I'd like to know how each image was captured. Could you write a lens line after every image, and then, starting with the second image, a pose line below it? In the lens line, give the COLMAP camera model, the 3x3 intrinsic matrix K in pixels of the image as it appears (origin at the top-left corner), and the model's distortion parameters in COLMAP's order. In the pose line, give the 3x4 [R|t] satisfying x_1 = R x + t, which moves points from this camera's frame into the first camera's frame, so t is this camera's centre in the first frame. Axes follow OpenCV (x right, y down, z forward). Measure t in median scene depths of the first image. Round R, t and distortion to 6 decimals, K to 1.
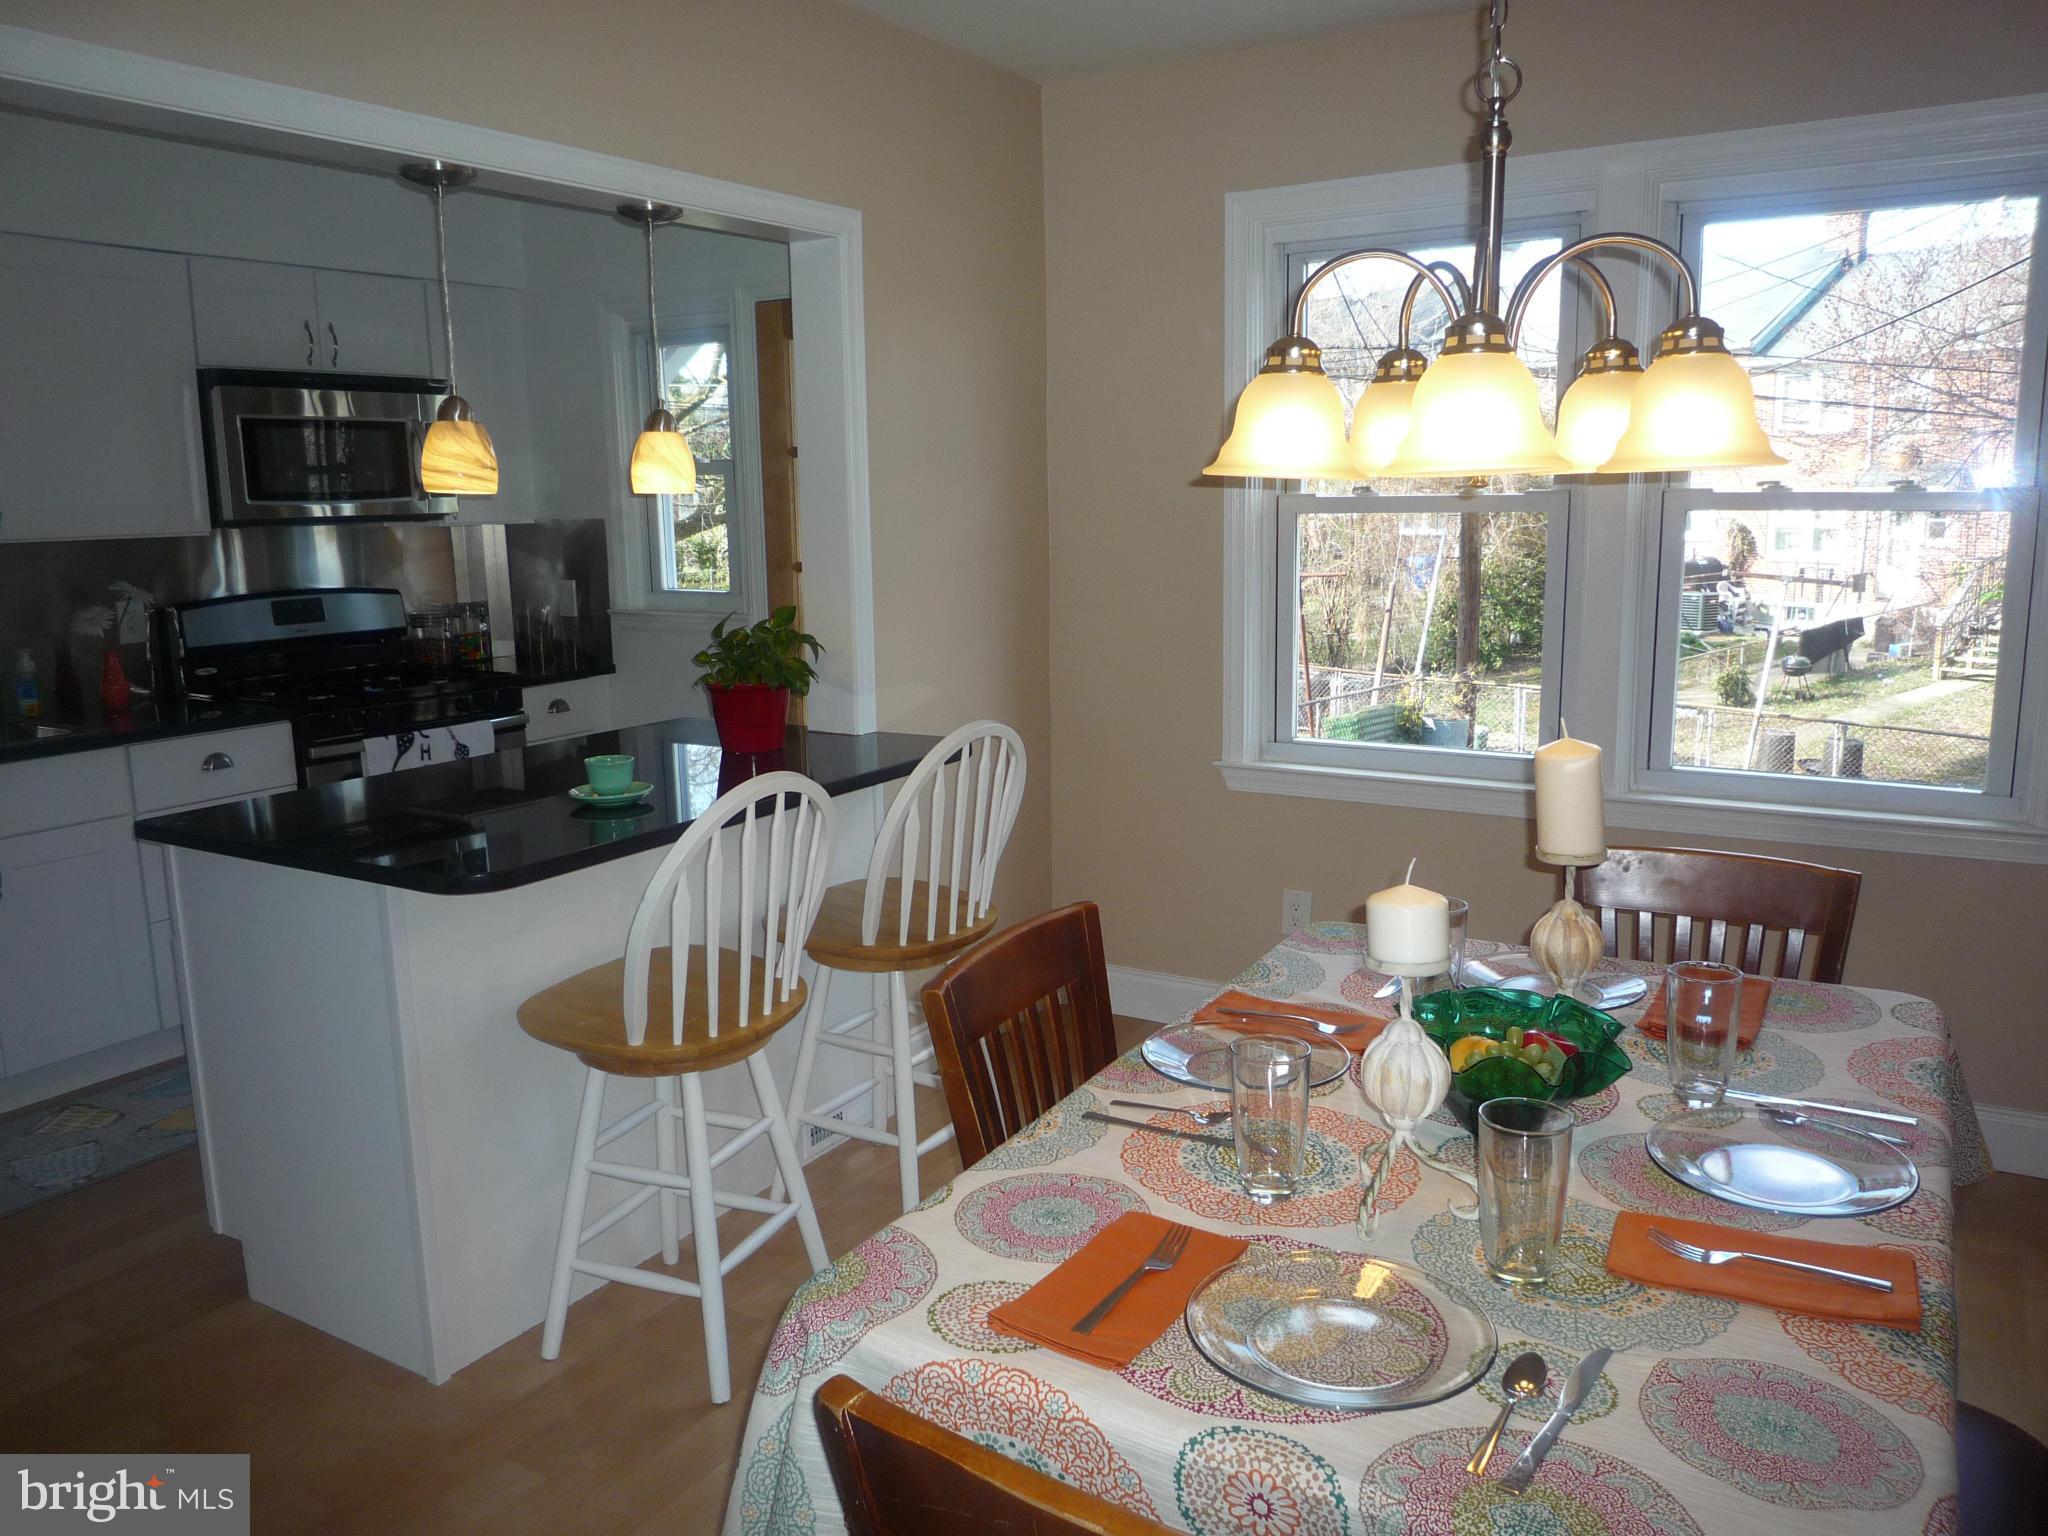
lens RADIAL K [[1521.0, 0, 1024.0], [0, 1521.0, 768.0], [0, 0, 1]] dist [0.000816, -0.054436]
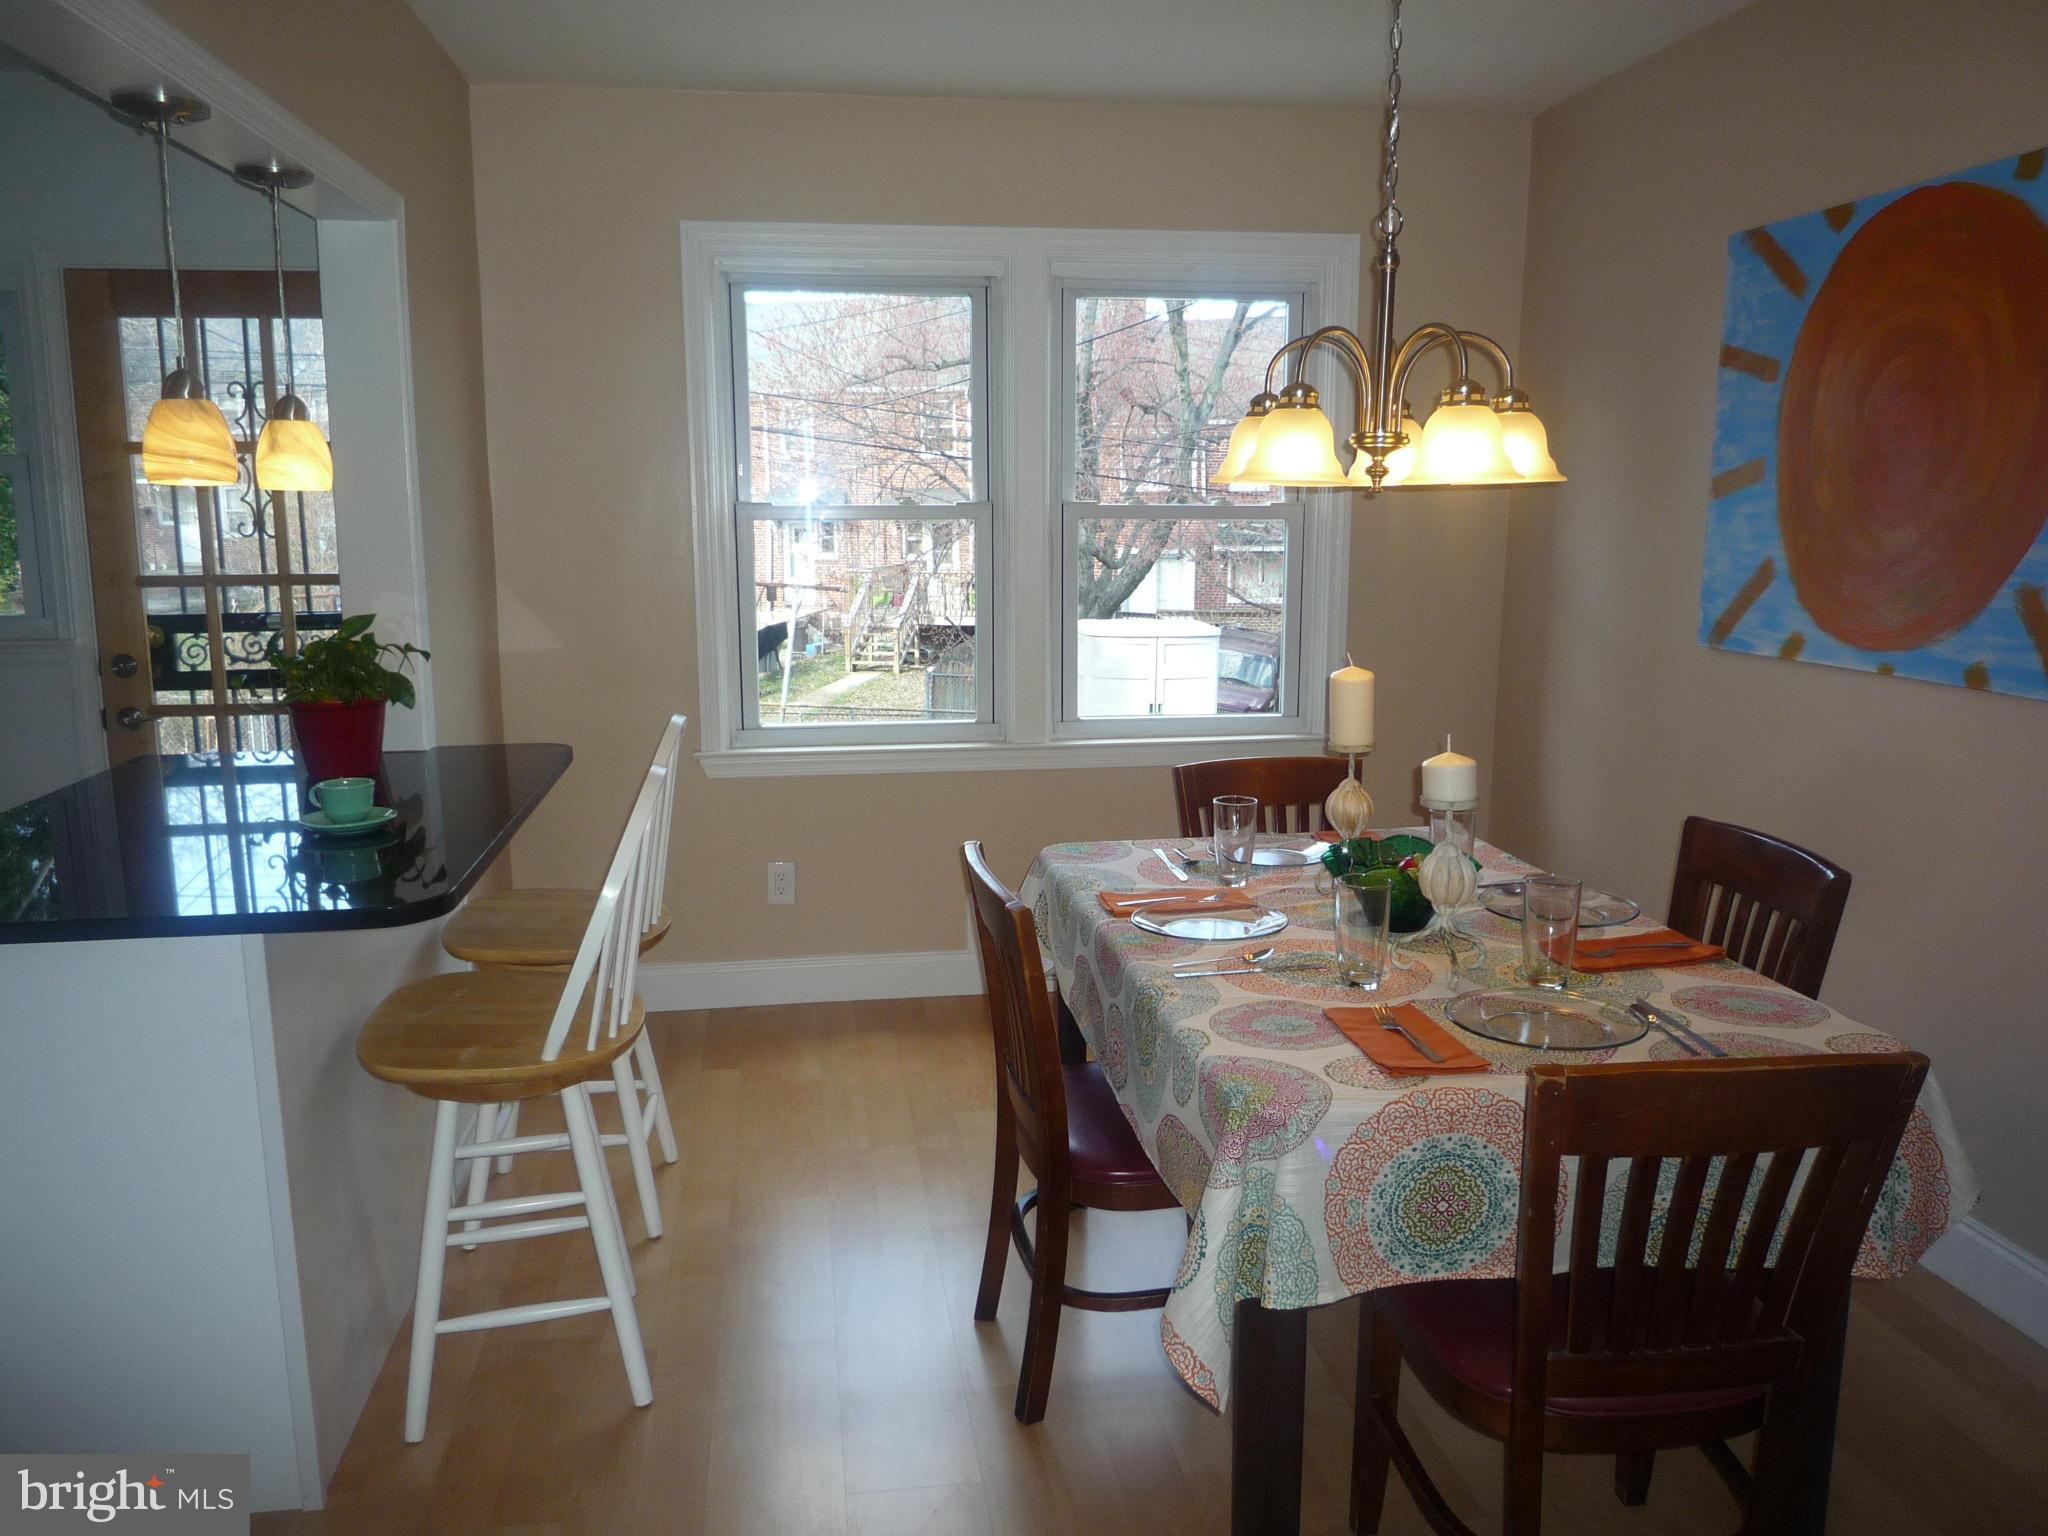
lens RADIAL K [[1521.1, 0, 1021.4], [0, 1521.1, 763.5], [0, 0, 1]] dist [0.008107, -0.074240]
pose [[0.763185, -0.094391, 0.639248, -0.348304], [0.104599, 0.994273, 0.021935, 0.003592], [-0.637658, 0.050124, 0.768687, 0.035030]]
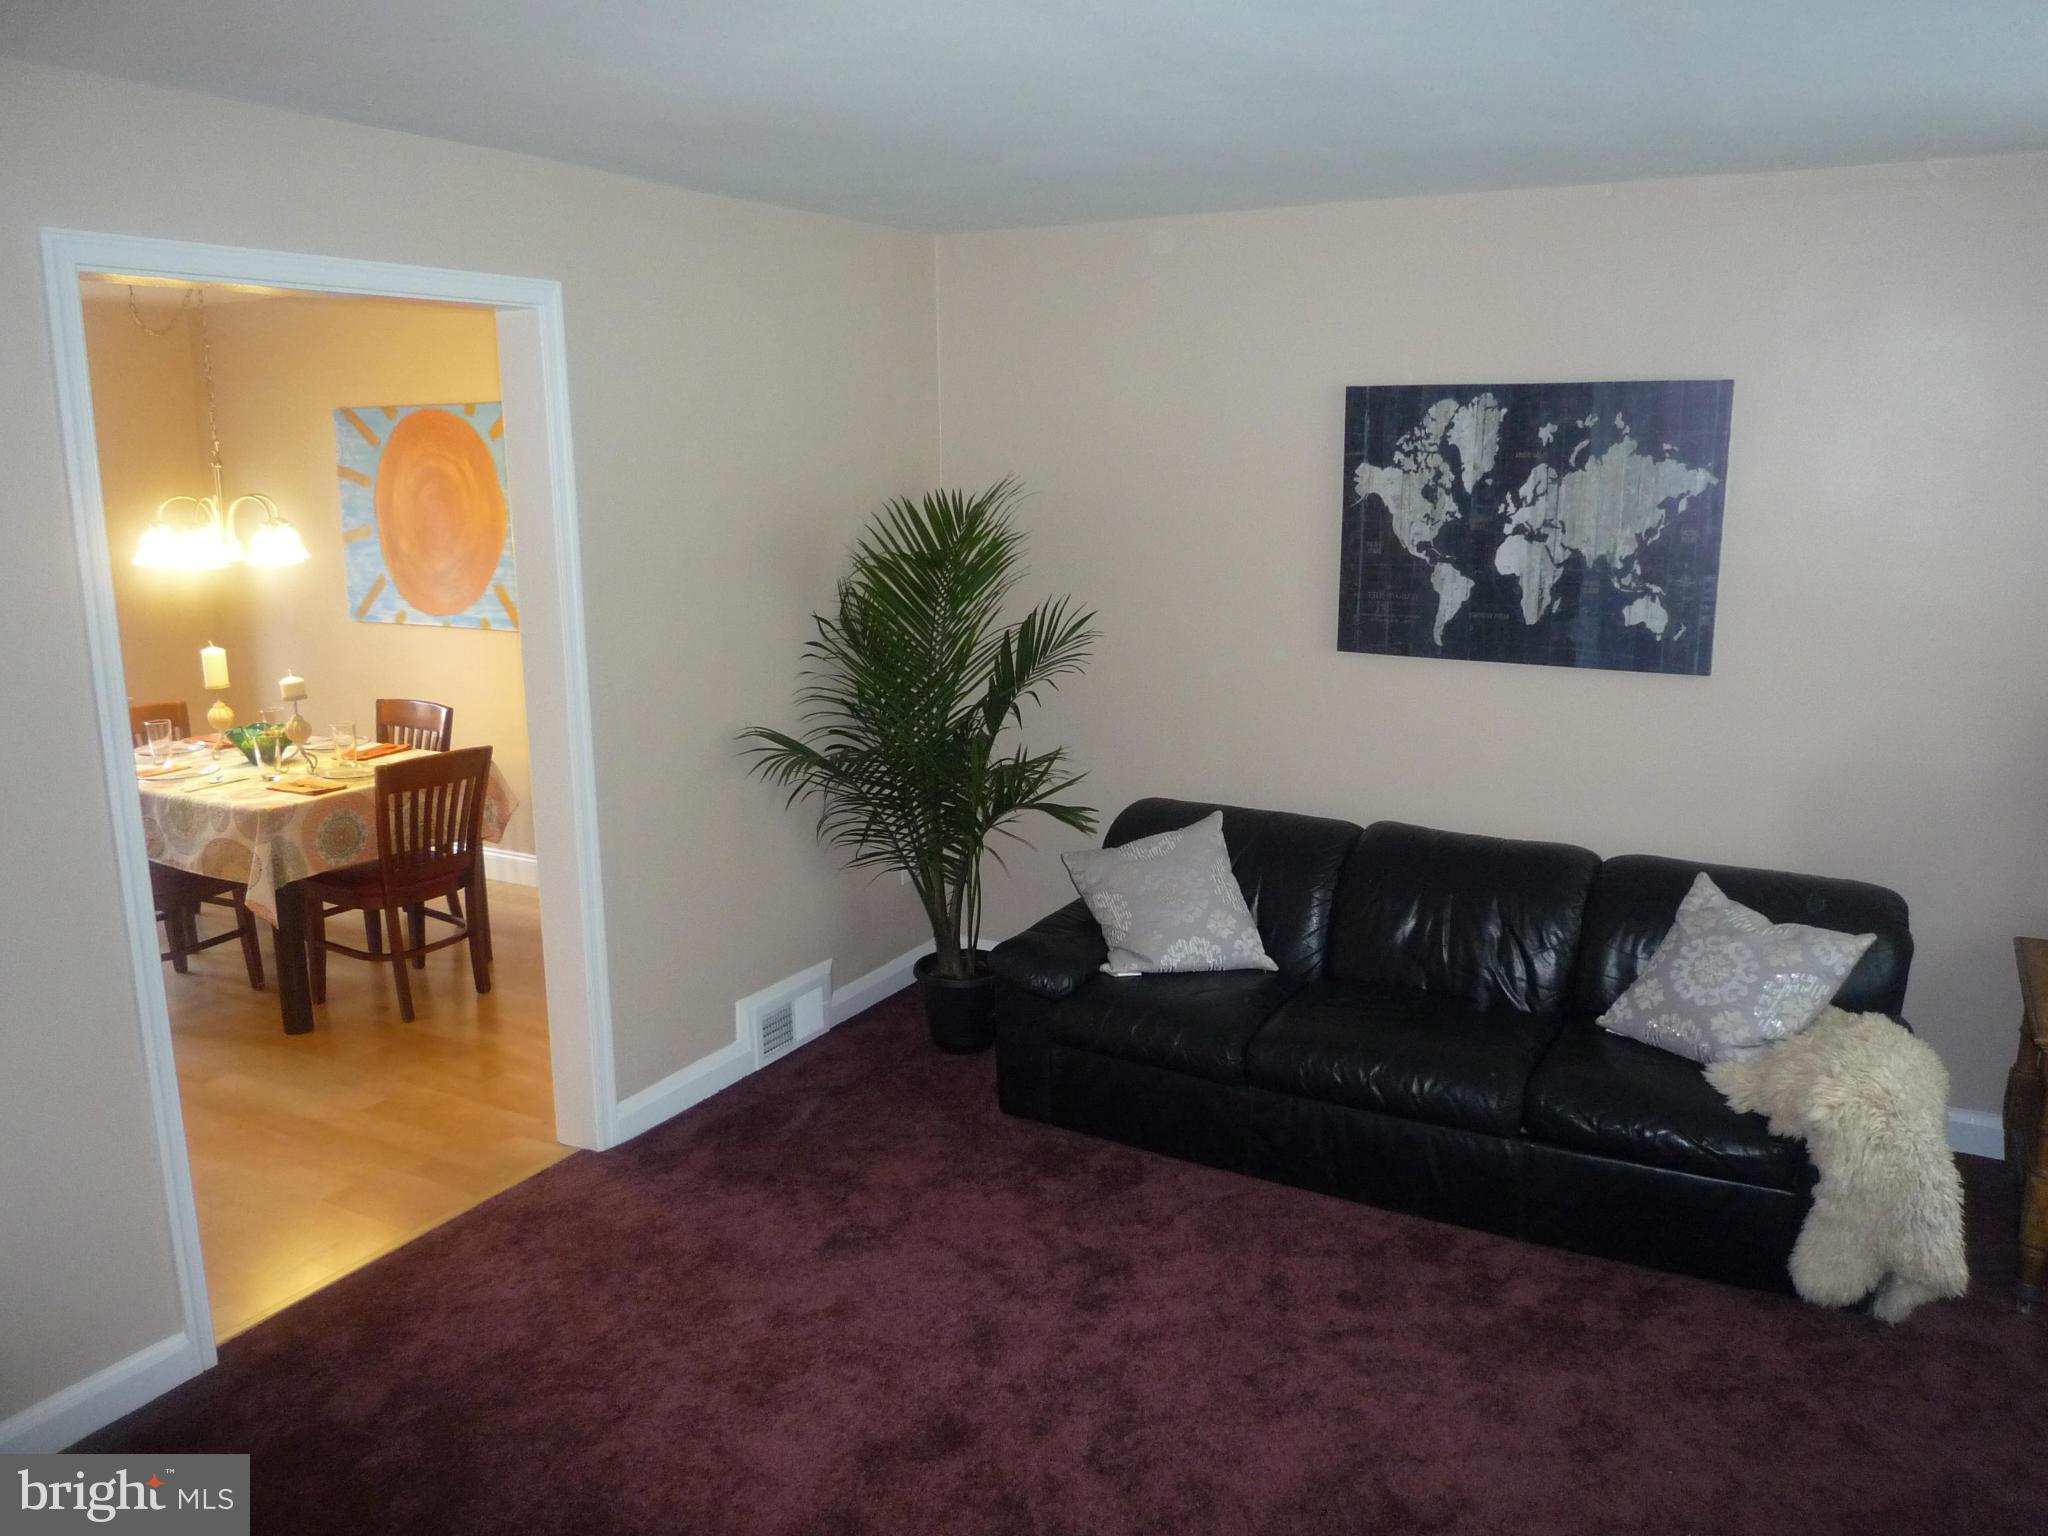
lens RADIAL K [[1521.0, 0, 1024.0], [0, 1521.0, 768.0], [0, 0, 1]] dist [0.000816, -0.054436]
pose [[-0.040457, -0.184516, 0.981997, -1.129556], [0.185662, 0.964297, 0.188839, -0.023175], [-0.981780, 0.189959, -0.004755, -0.216271]]
